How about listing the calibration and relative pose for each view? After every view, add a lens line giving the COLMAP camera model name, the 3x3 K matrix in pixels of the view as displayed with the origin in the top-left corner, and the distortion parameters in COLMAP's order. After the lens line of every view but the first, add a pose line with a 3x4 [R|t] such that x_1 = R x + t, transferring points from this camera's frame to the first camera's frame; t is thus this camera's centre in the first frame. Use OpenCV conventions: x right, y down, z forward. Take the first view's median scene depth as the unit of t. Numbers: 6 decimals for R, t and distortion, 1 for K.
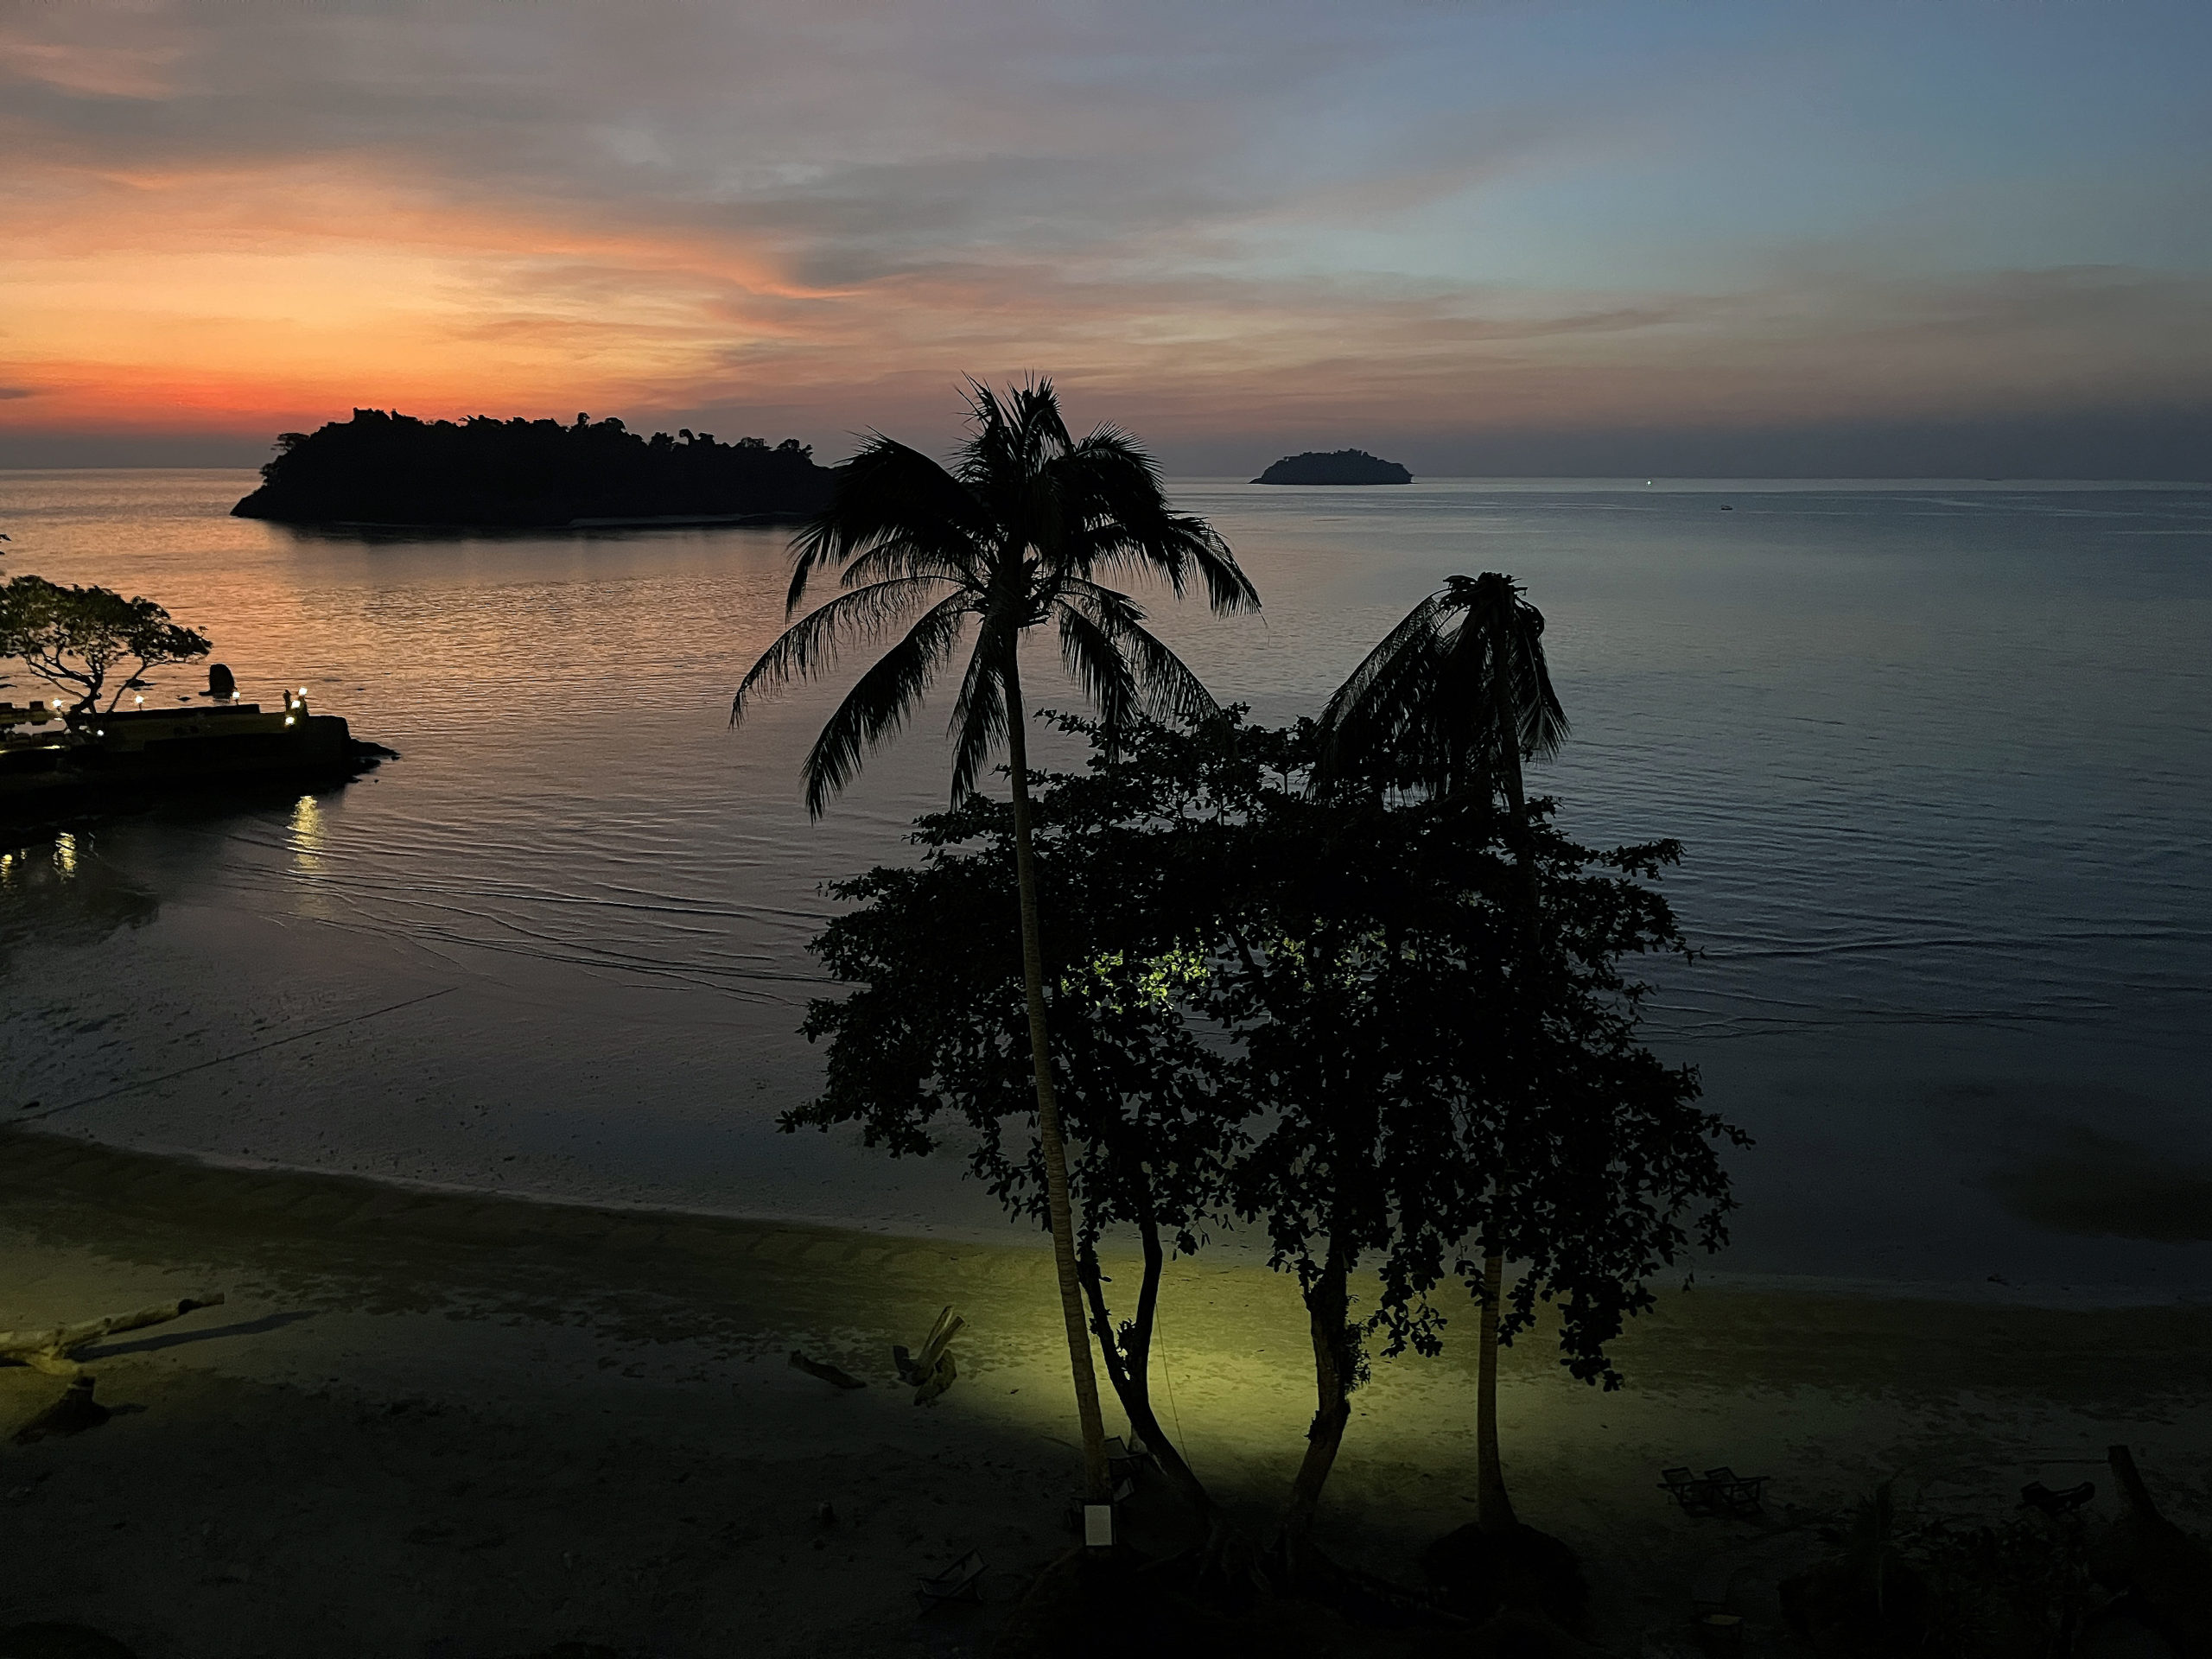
lens RADIAL K [[1614.6, 0, 1106.0], [0, 1614.6, 829.5], [0, 0, 1]] dist [0.087535, -0.127576]
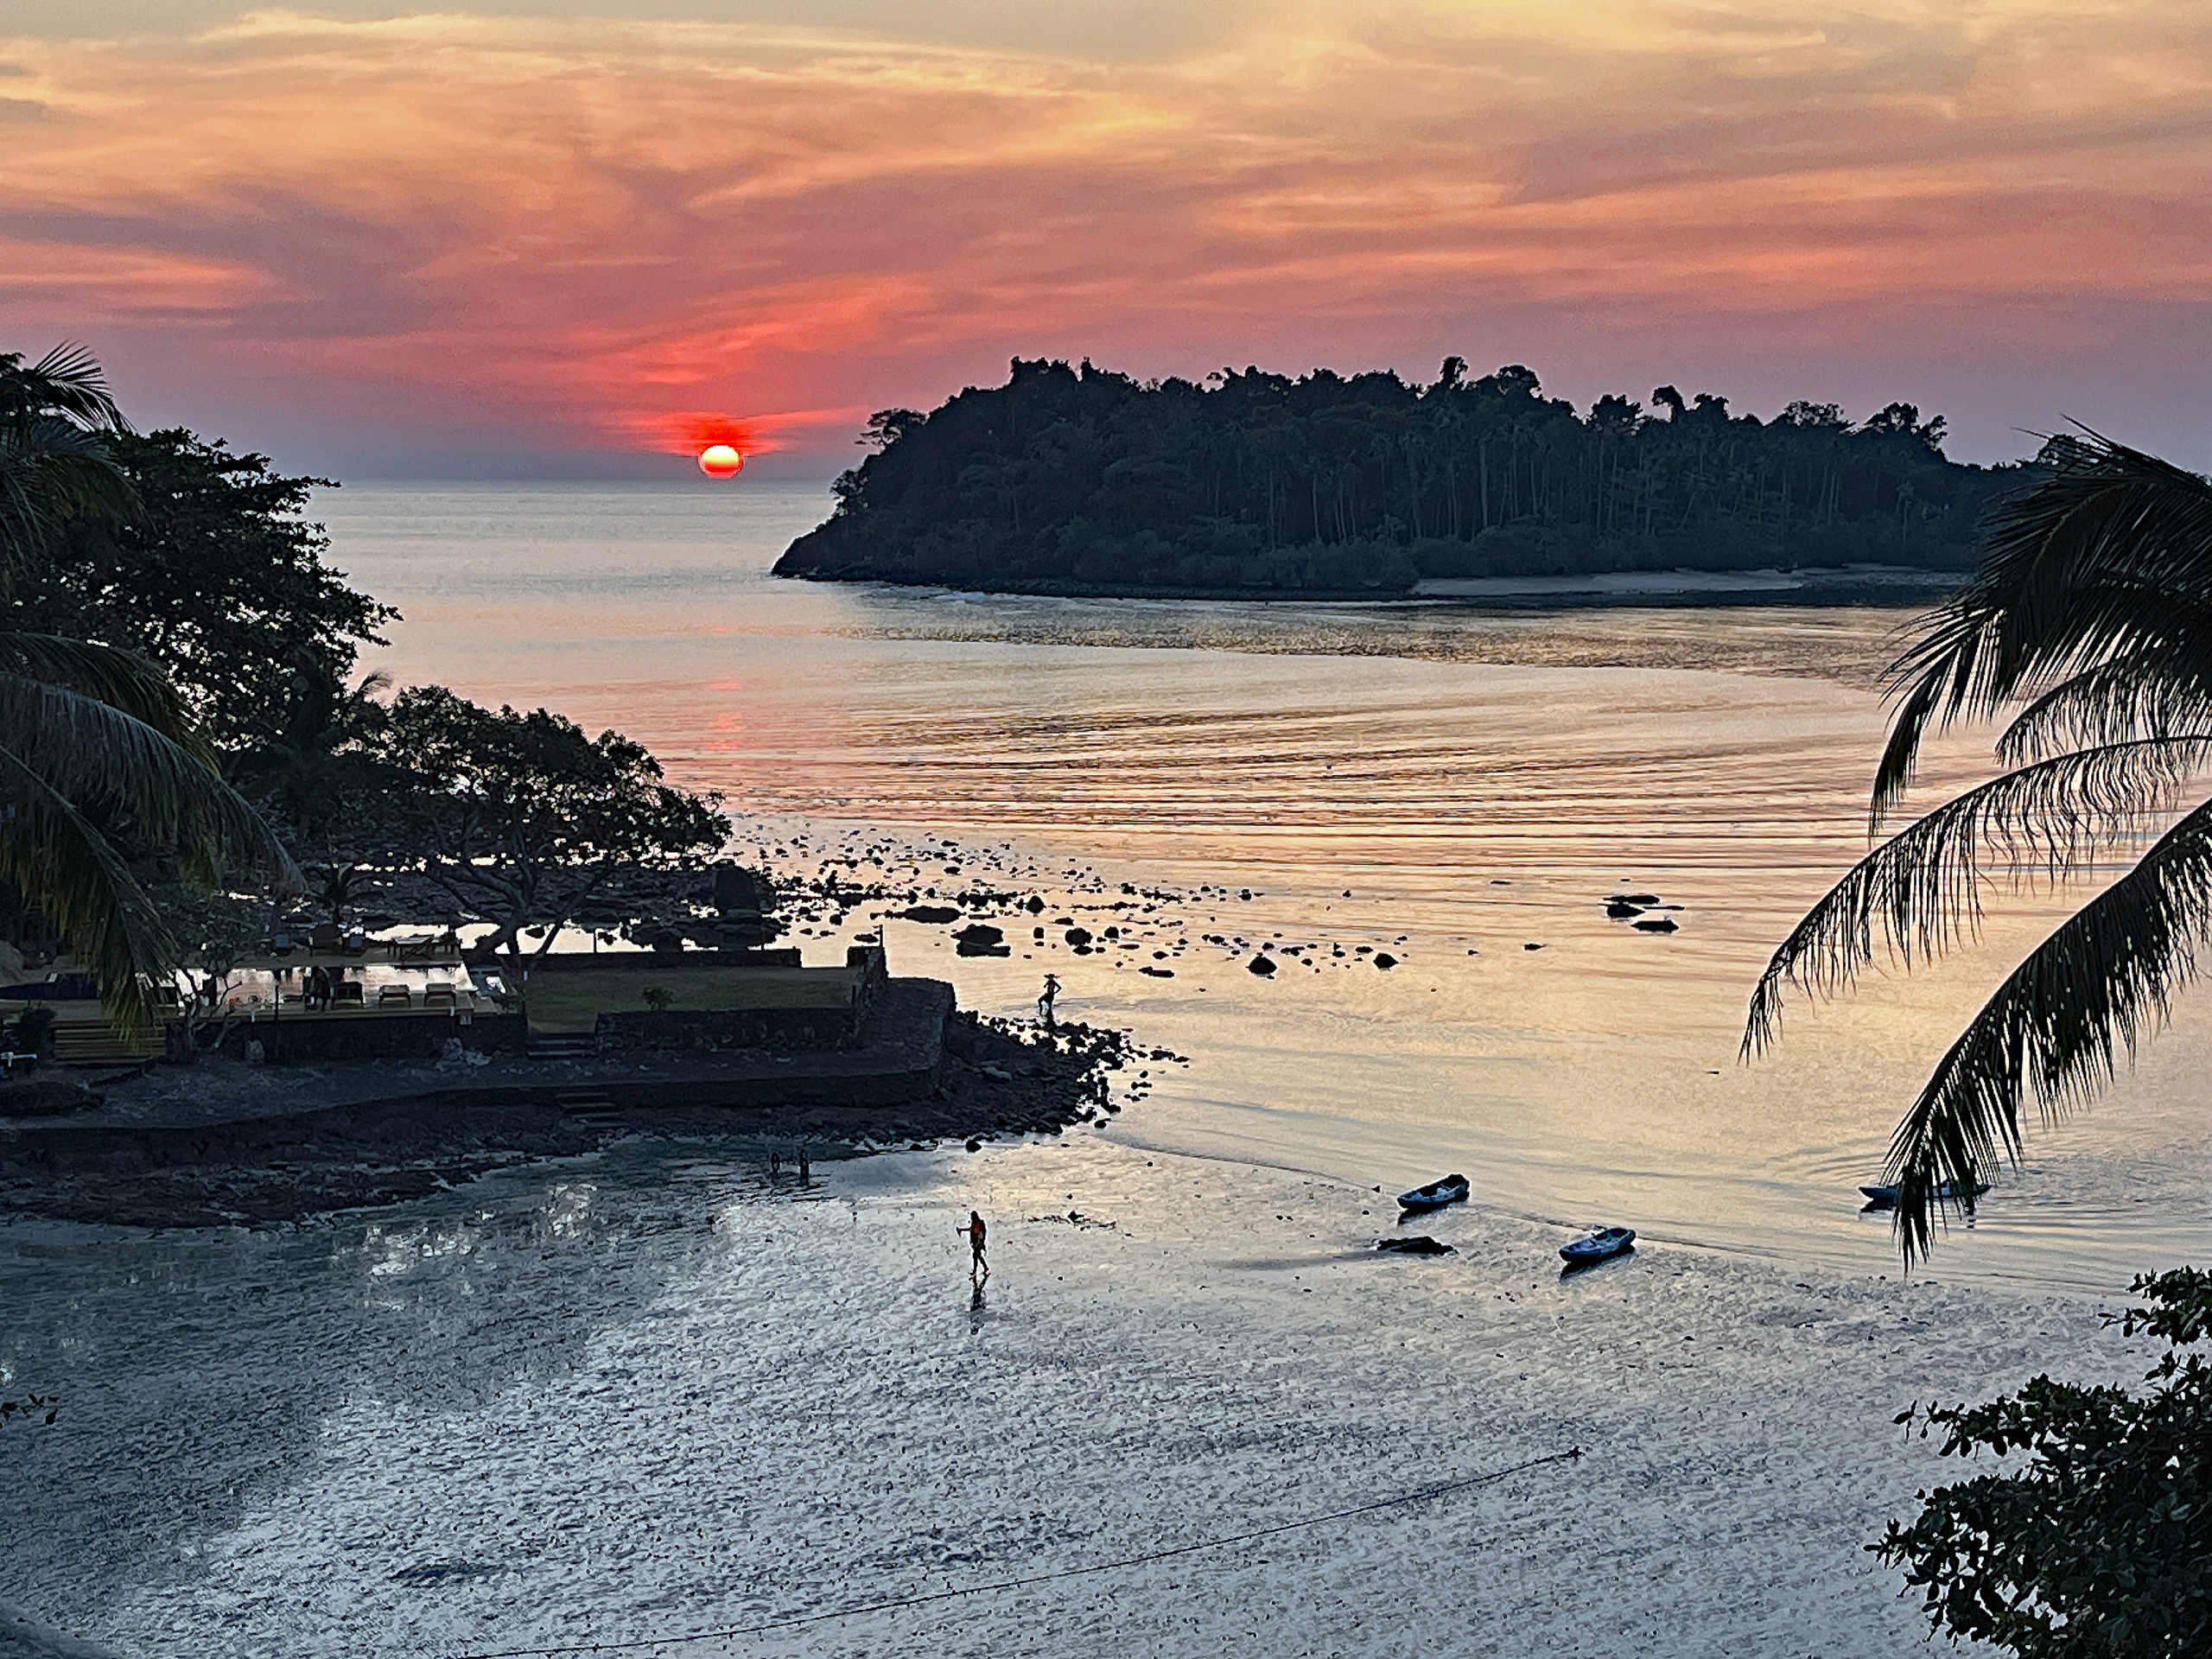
lens RADIAL K [[3957.6, 0, 1106.9], [0, 3957.6, 767.6], [0, 0, 1]] dist [0.200843, -1.402732]
pose [[0.928688, 0.027765, -0.369821, 0.017671], [-0.077076, 0.989870, -0.119236, 0.006616], [0.362765, 0.139237, 0.921420, -0.112422]]
